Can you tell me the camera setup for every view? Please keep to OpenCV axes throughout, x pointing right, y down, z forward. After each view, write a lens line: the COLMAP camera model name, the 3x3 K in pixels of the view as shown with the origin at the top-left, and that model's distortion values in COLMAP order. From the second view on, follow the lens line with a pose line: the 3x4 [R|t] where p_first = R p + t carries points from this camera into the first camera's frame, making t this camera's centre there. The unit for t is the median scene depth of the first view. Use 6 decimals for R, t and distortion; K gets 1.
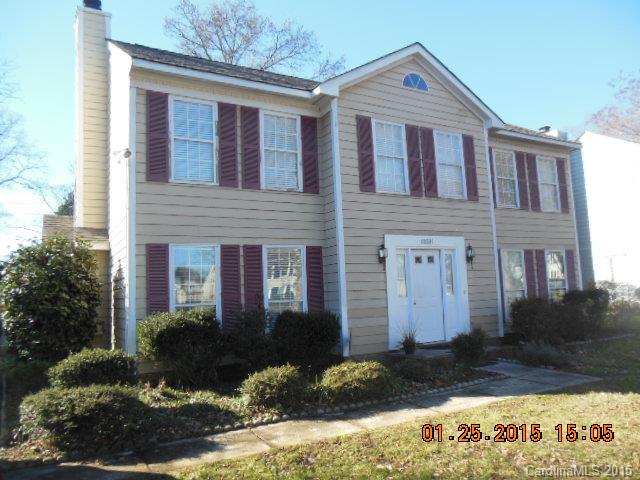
lens RADIAL K [[492.8, 0, 319.7], [0, 492.8, 239.6], [0, 0, 1]] dist [0.008008, 0.020043]
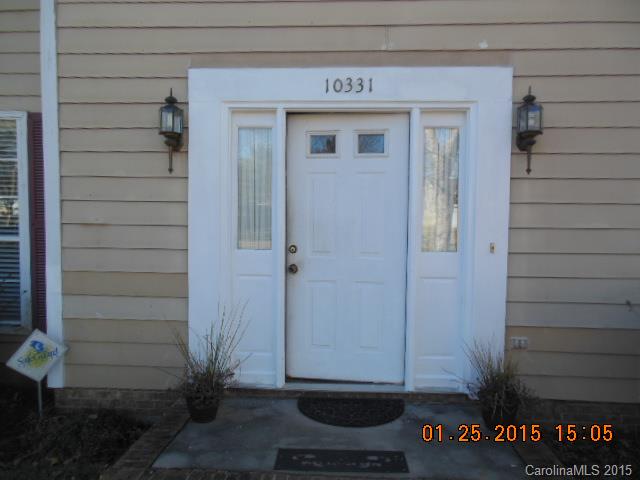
lens RADIAL K [[492.8, 0, 320.3], [0, 492.8, 240.0], [0, 0, 1]] dist [0.008008, 0.020043]
pose [[0.836488, 0.079232, -0.542227, 0.384301], [0.010897, 0.986891, 0.161018, 0.051132], [0.547877, -0.140598, 0.824660, 0.703913]]
